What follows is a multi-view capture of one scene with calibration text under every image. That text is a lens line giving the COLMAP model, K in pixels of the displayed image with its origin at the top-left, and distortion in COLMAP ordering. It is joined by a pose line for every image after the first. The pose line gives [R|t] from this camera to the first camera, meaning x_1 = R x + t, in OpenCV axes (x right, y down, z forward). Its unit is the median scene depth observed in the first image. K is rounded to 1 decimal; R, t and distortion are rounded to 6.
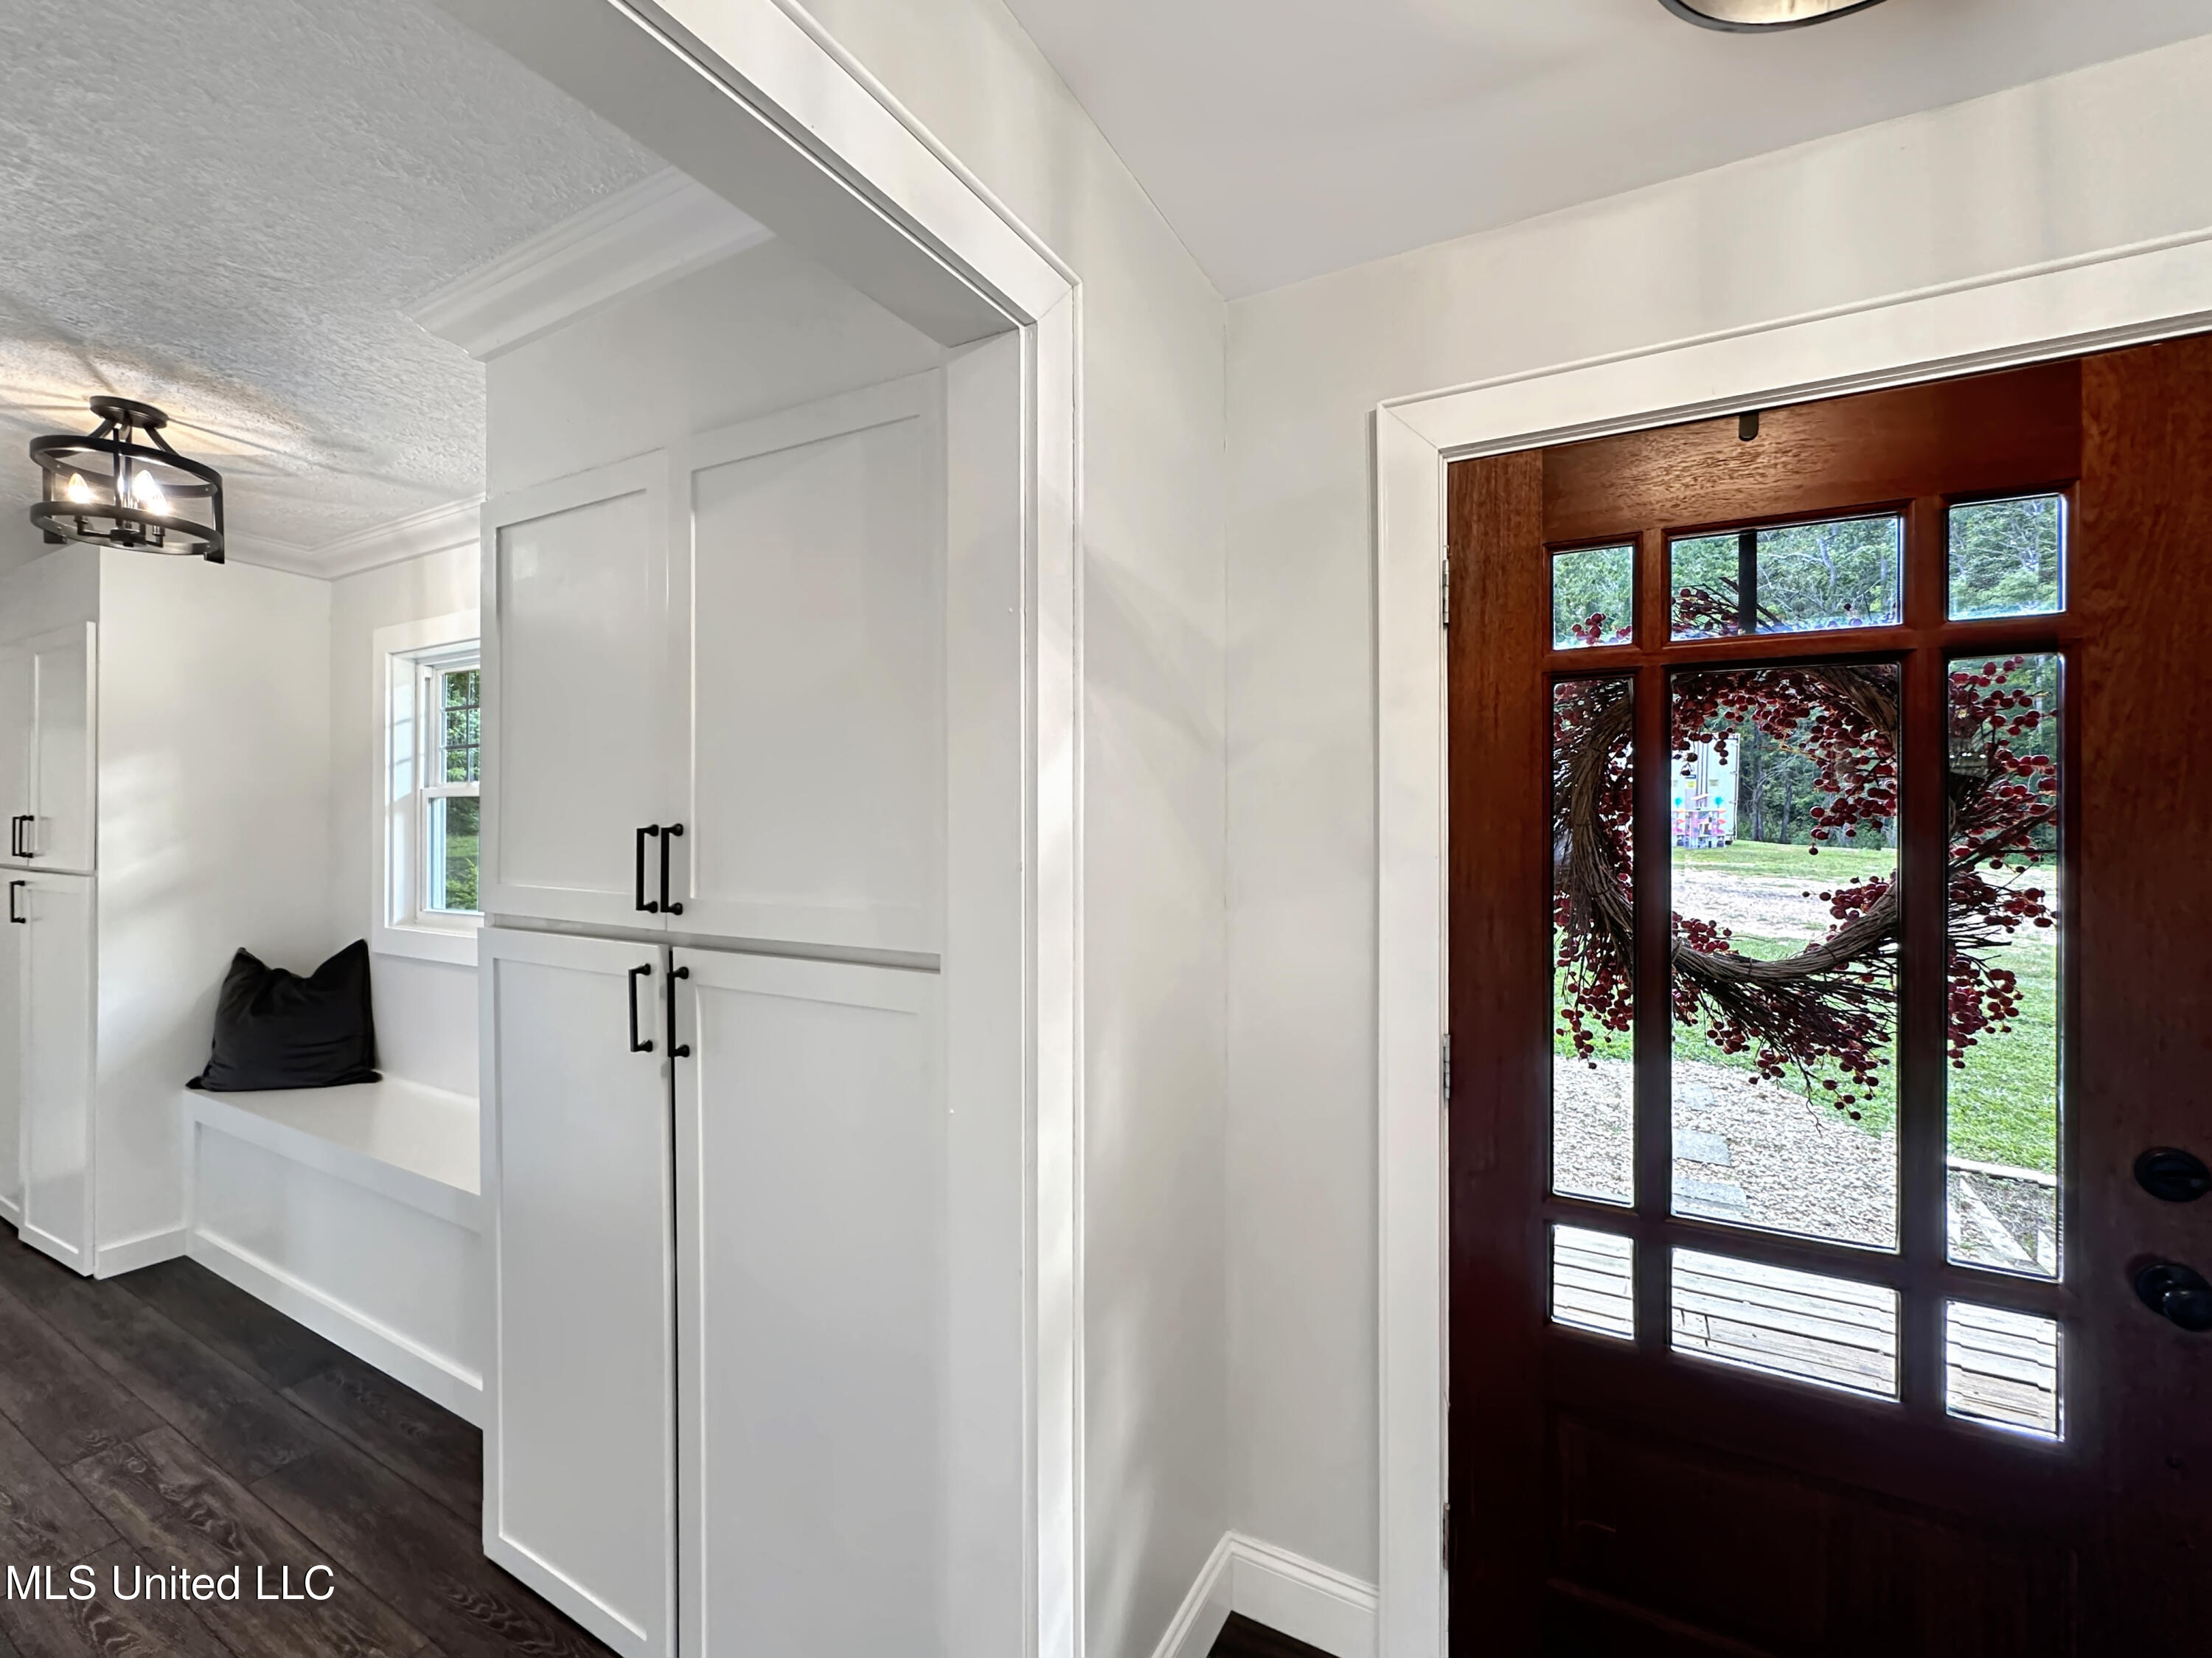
lens RADIAL K [[944.3, 0, 1101.4], [0, 944.3, 819.4], [0, 0, 1]] dist [0.000499, 0.000181]
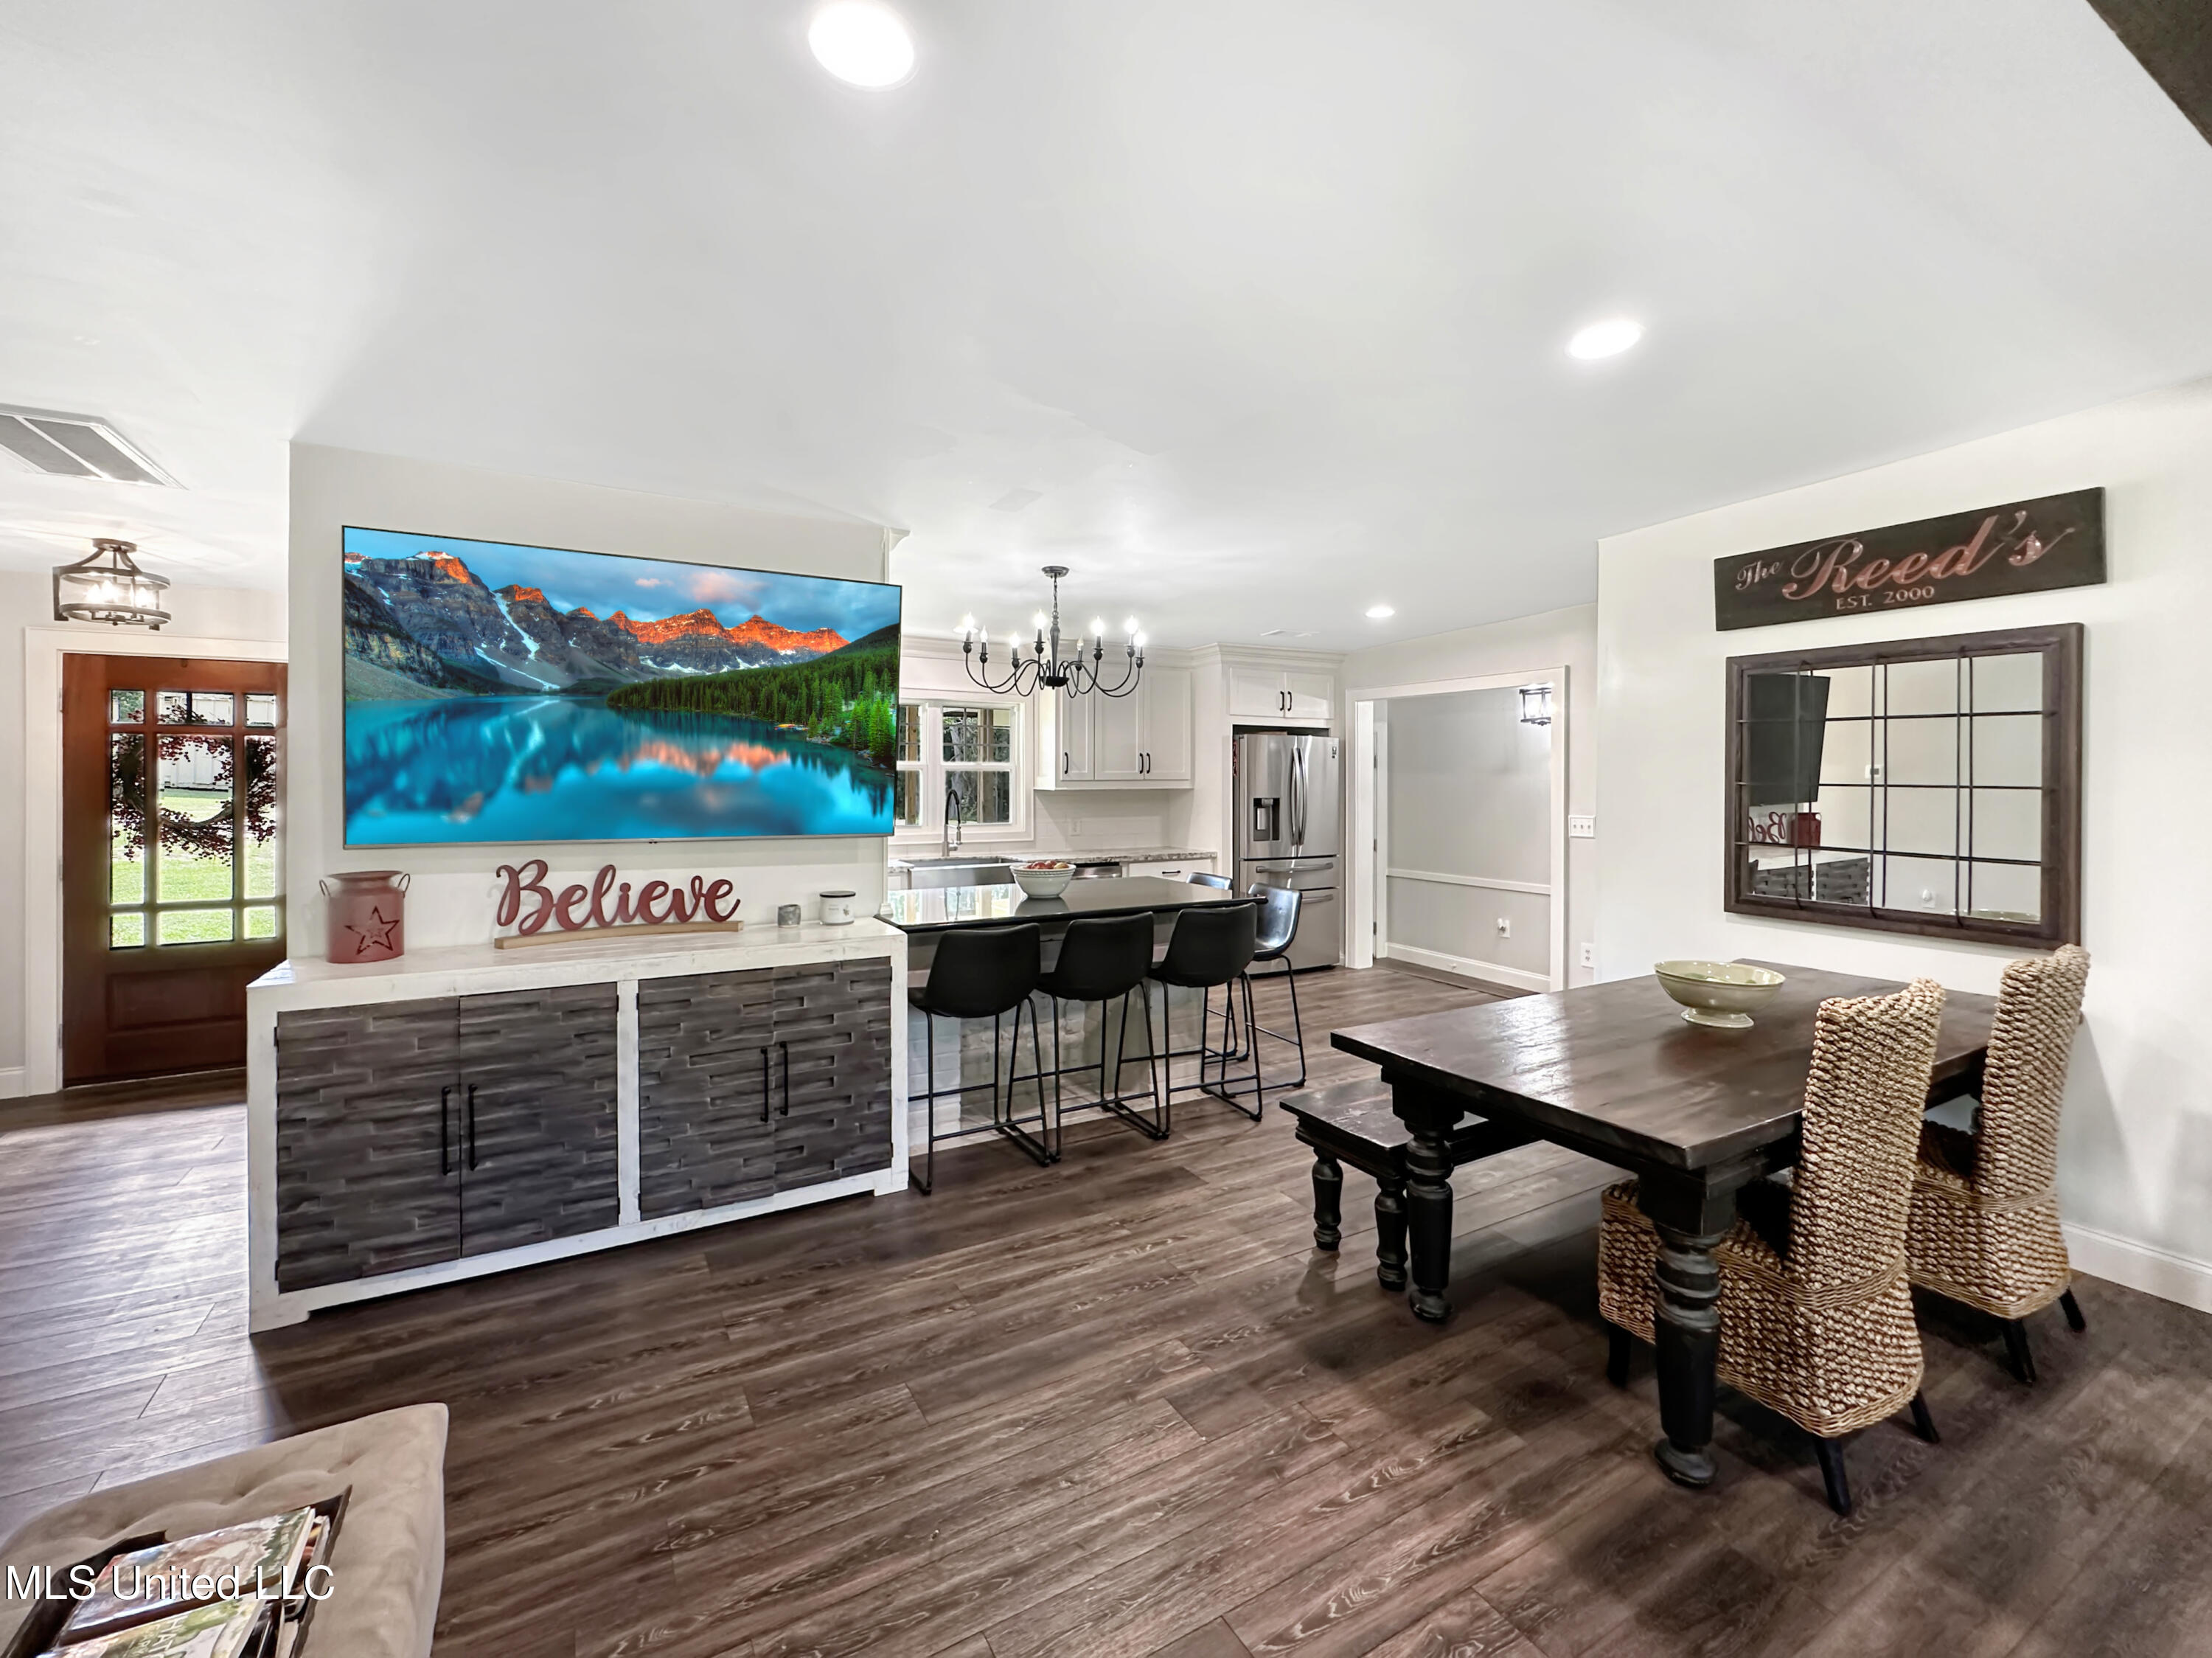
lens RADIAL K [[947.5, 0, 1105.8], [0, 947.5, 783.4], [0, 0, 1]] dist [0.000269, 0.000015]
pose [[0.509375, -0.002554, 0.860541, -0.524250], [-0.003823, 0.999979, 0.005230, -0.014849], [-0.860536, -0.005954, 0.509355, -3.410159]]
